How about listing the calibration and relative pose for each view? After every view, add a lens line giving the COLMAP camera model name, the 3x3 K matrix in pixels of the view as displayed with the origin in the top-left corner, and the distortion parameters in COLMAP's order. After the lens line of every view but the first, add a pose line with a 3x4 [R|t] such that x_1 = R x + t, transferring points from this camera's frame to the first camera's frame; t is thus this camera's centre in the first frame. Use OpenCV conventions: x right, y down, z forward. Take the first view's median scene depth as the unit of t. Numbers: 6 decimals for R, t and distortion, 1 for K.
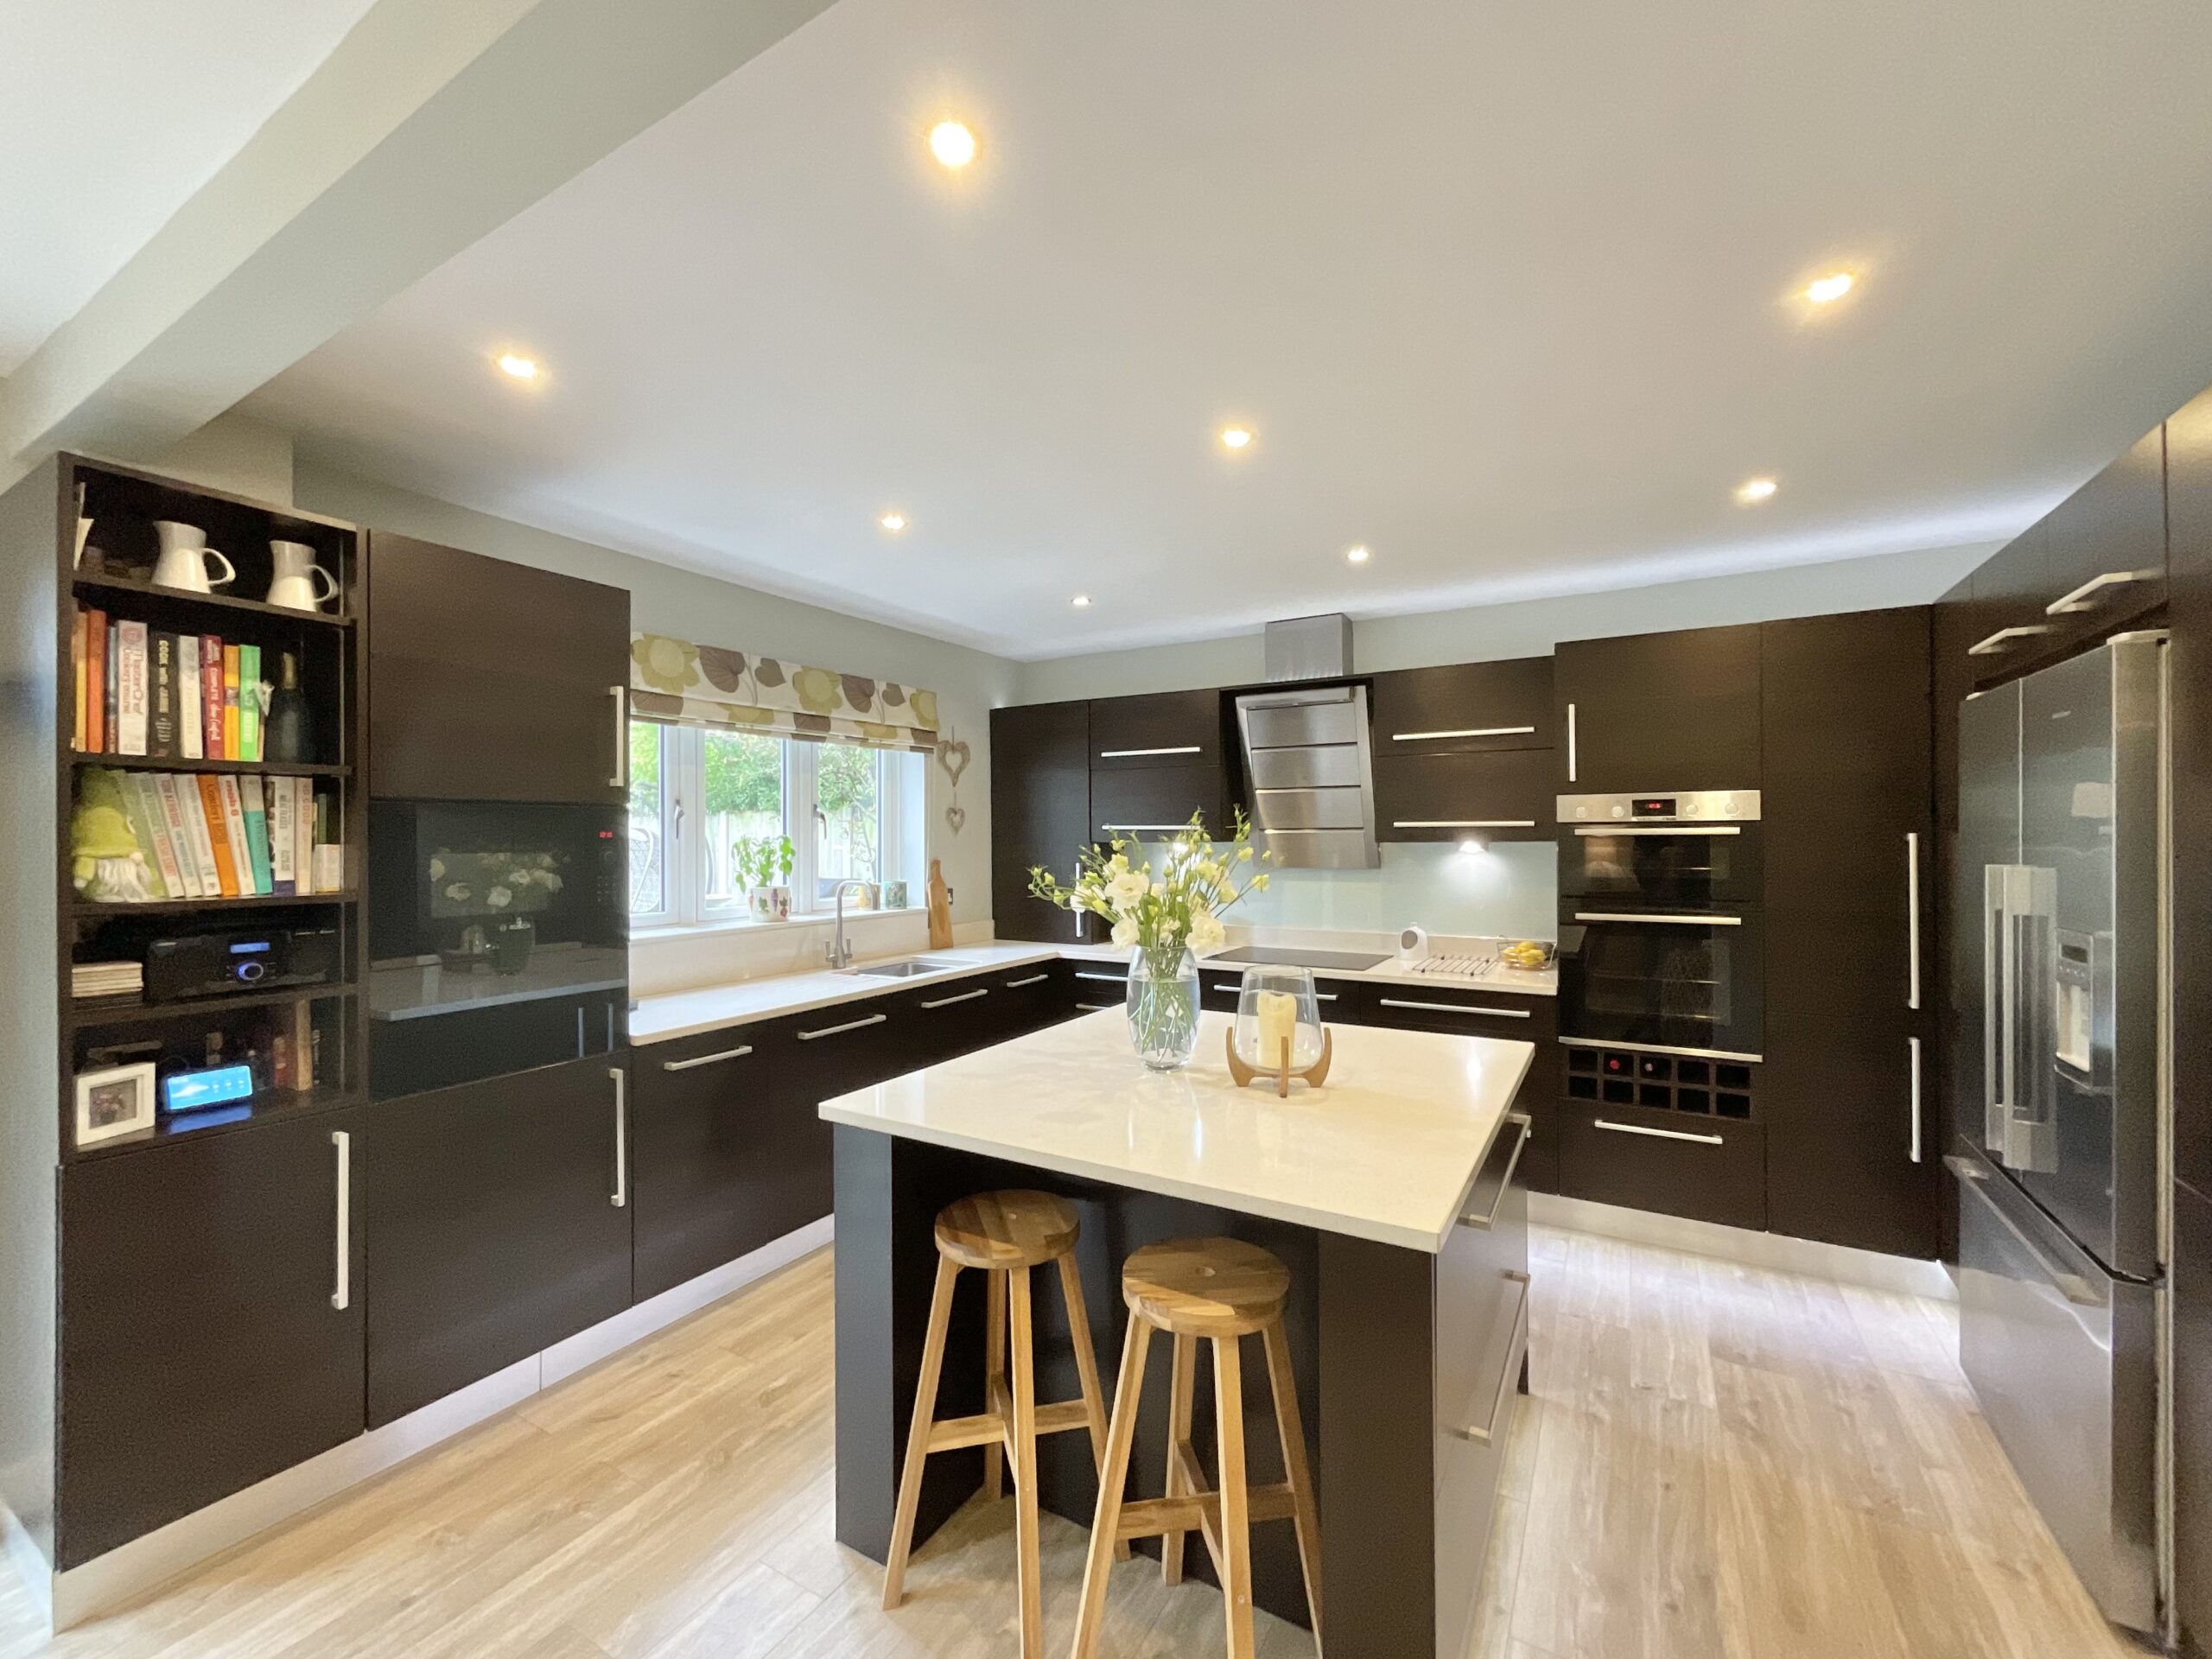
lens RADIAL K [[899.2, 0, 1111.3], [0, 899.2, 831.2], [0, 0, 1]] dist [0.001164, -0.000205]
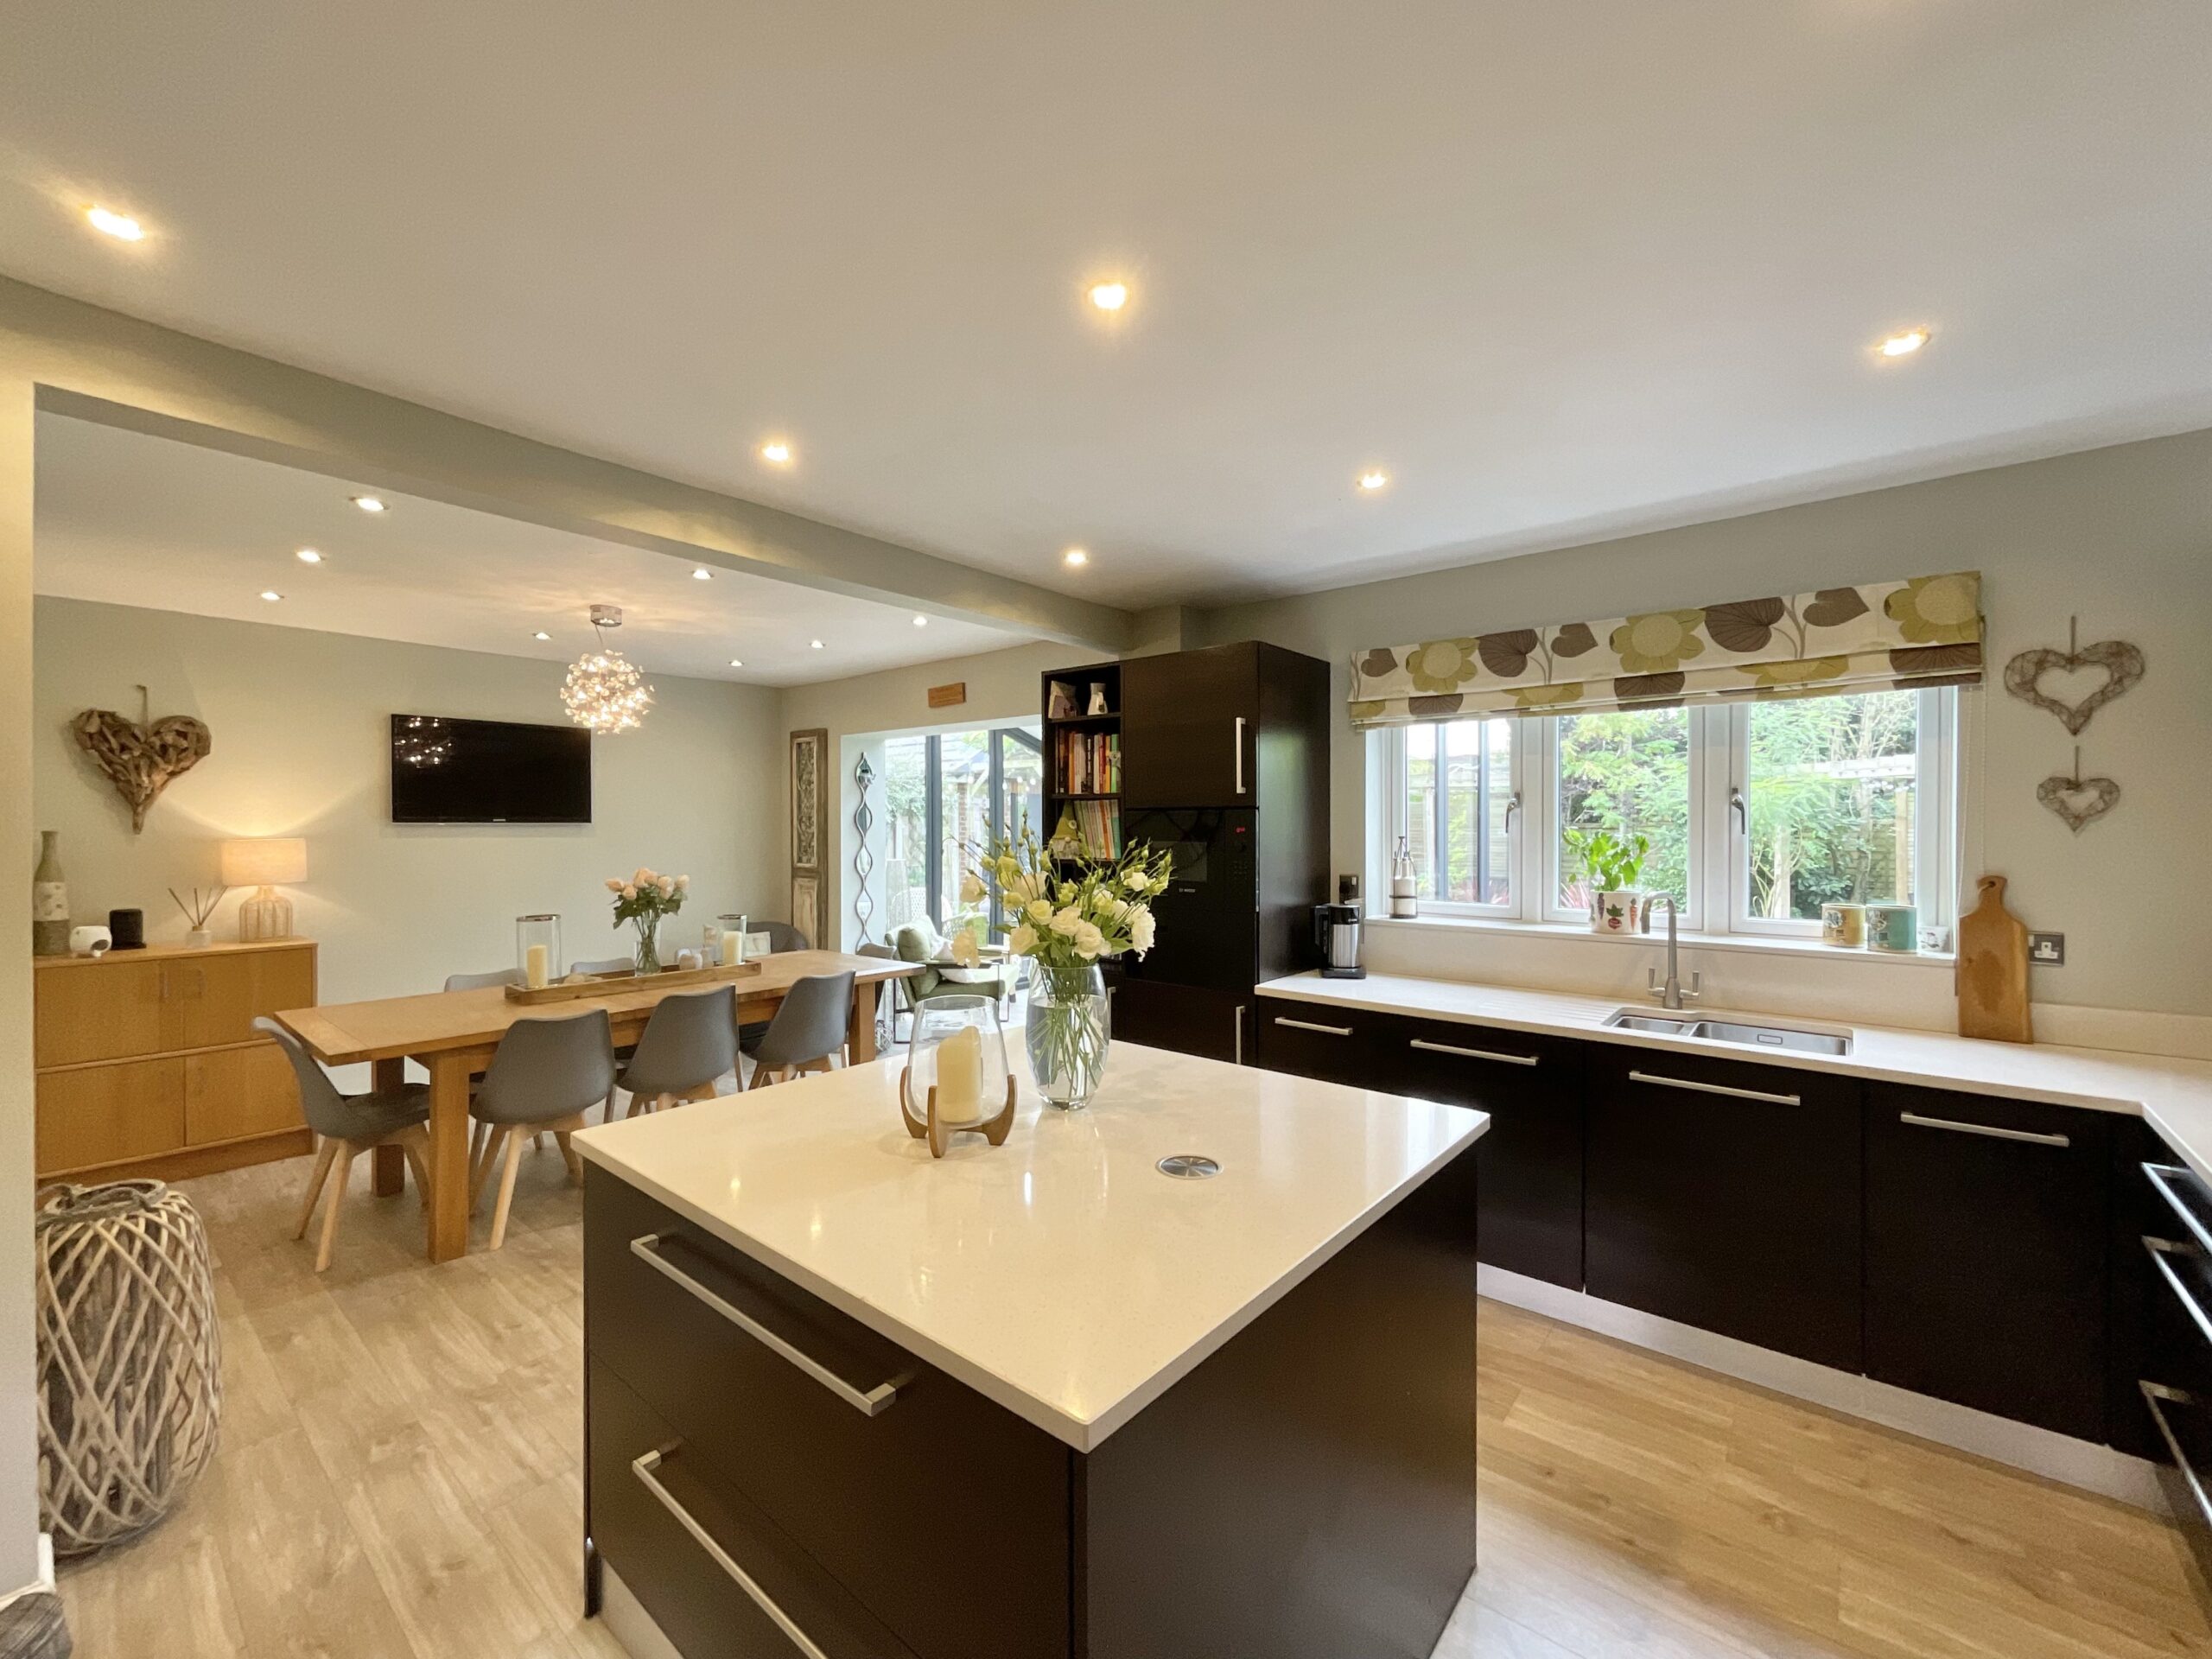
lens RADIAL K [[907.7, 0, 1106.0], [0, 907.7, 829.5], [0, 0, 1]] dist [0.002594, 0.000527]
pose [[-0.164415, 0.011160, -0.986328, 0.517798], [0.008959, 0.999912, 0.009820, -0.007755], [0.986351, -0.007222, -0.164501, 0.661114]]
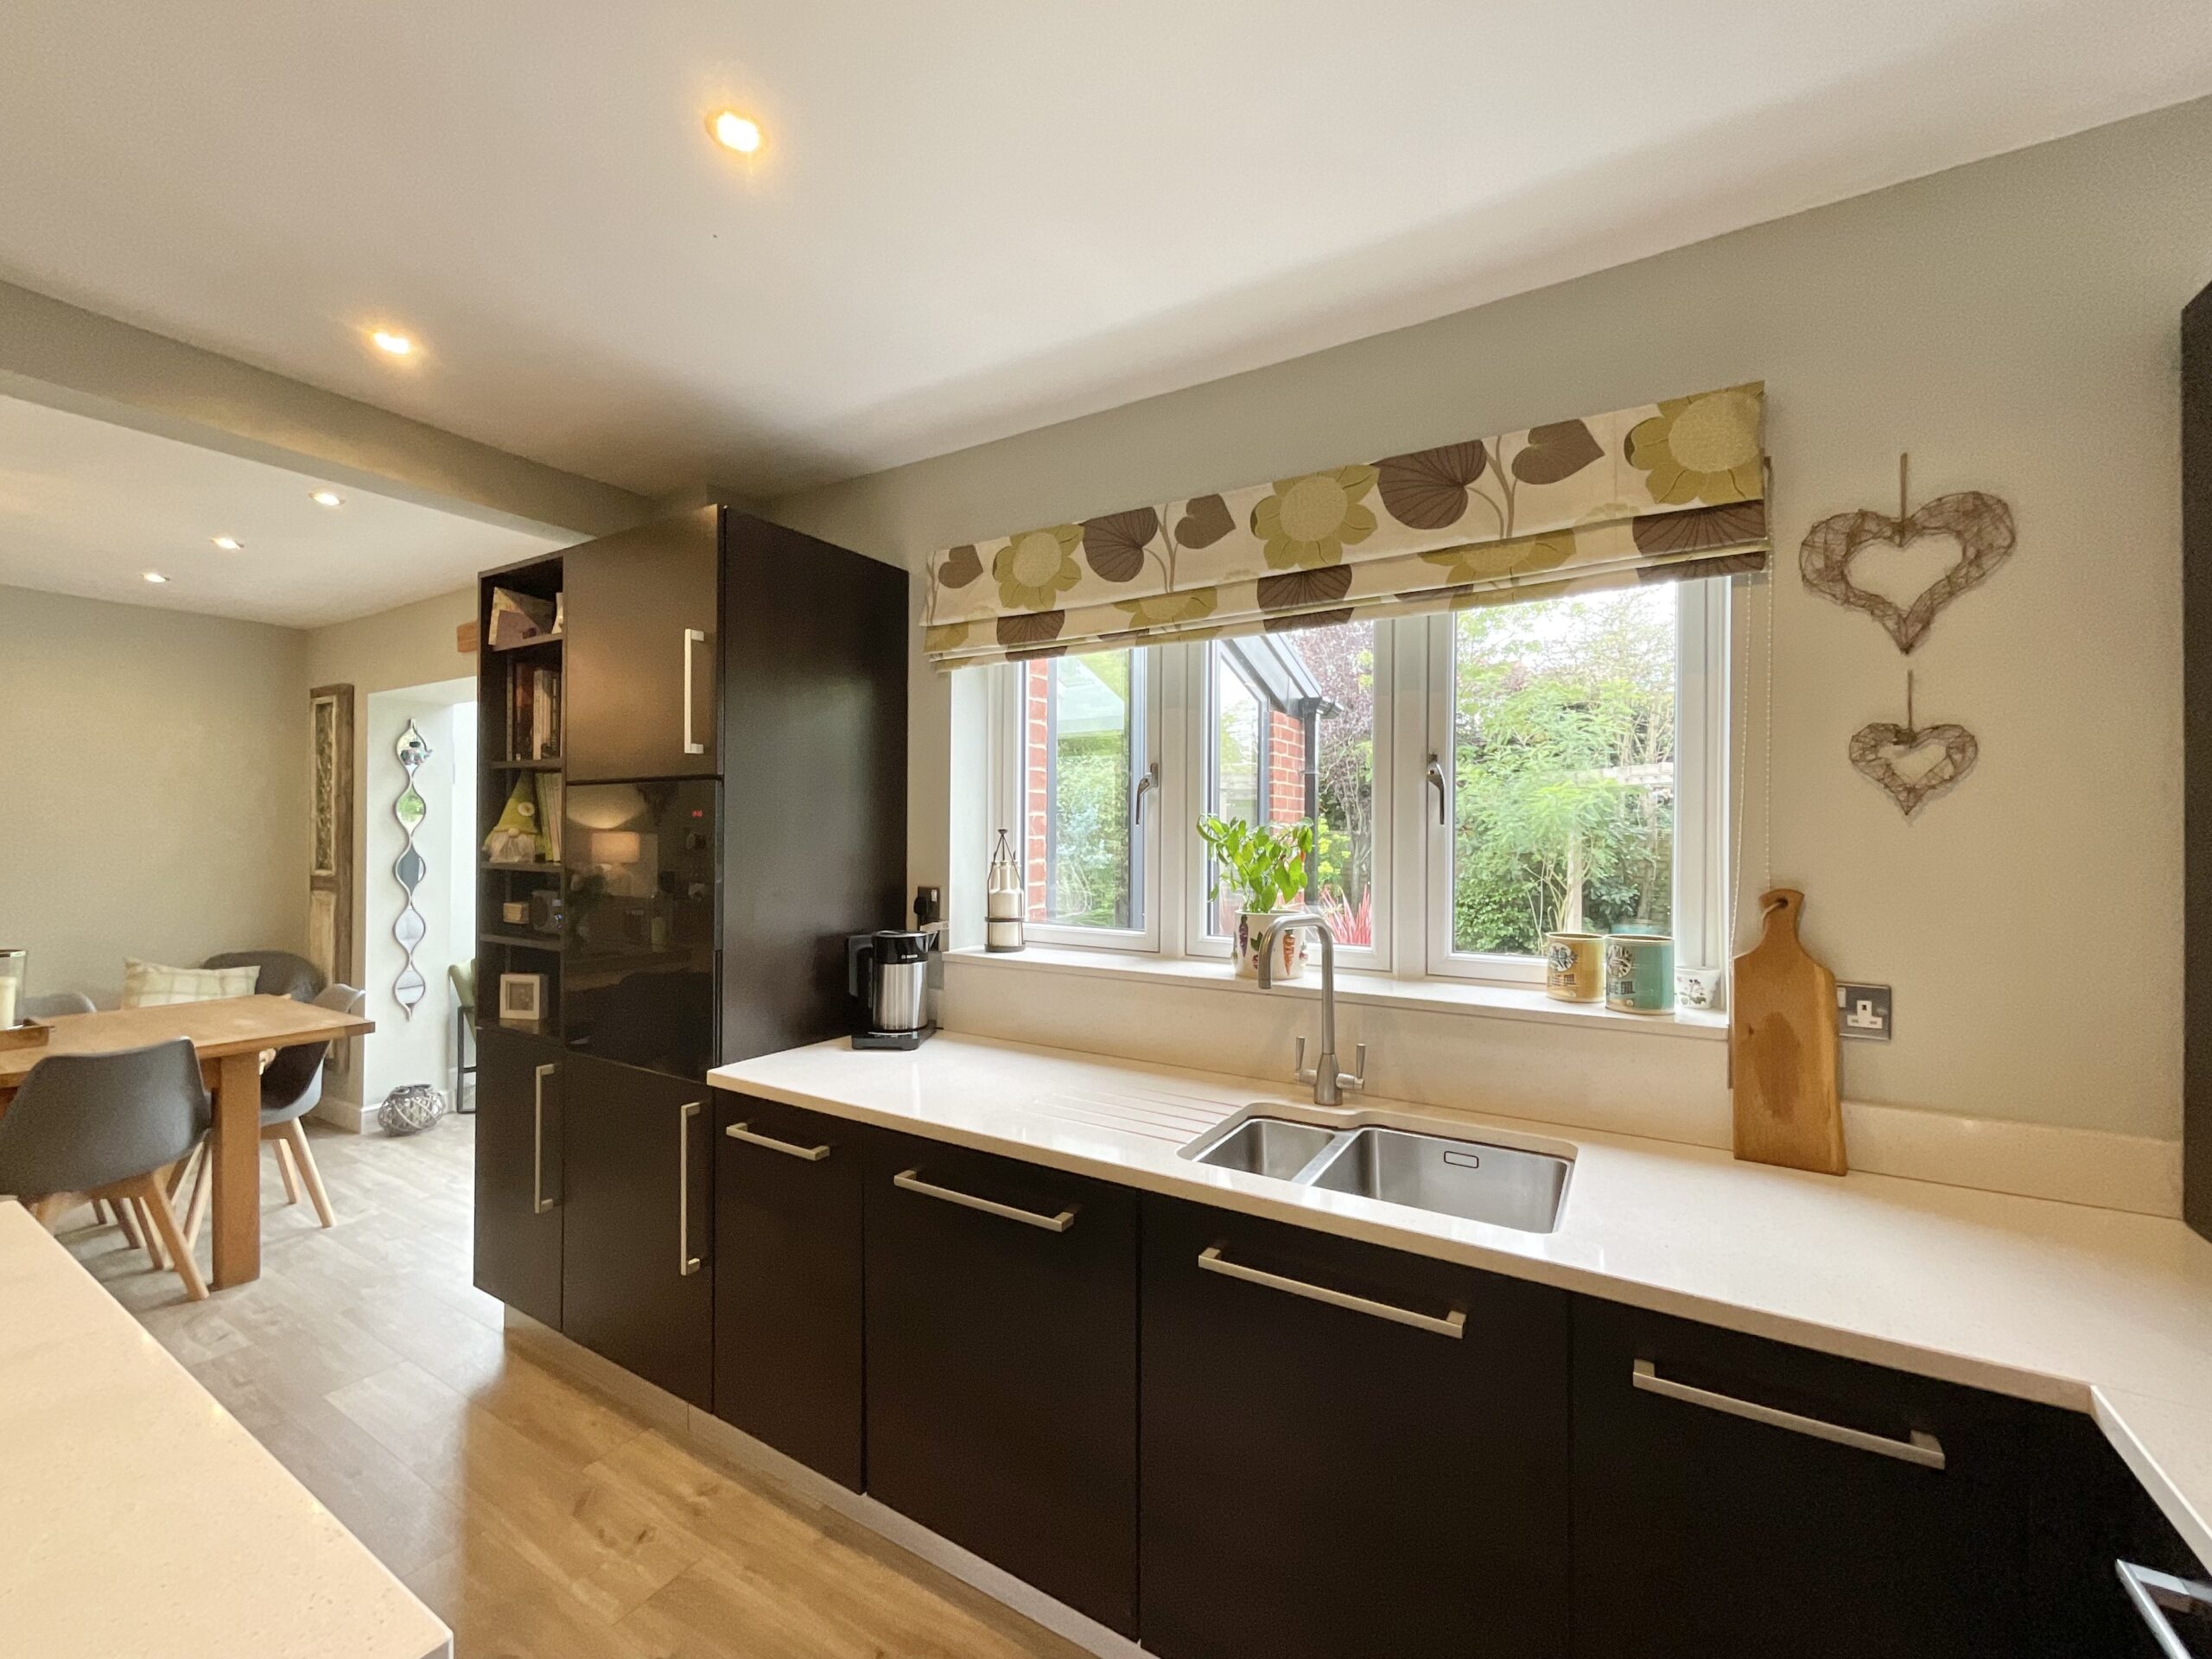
lens RADIAL K [[906.3, 0, 1106.1], [0, 906.3, 830.9], [0, 0, 1]] dist [-0.001042, 0.003115]
pose [[-0.017729, 0.001879, -0.999841, 0.165989], [0.000815, 0.999998, 0.001865, 0.011352], [0.999842, -0.000782, -0.017731, 0.894920]]
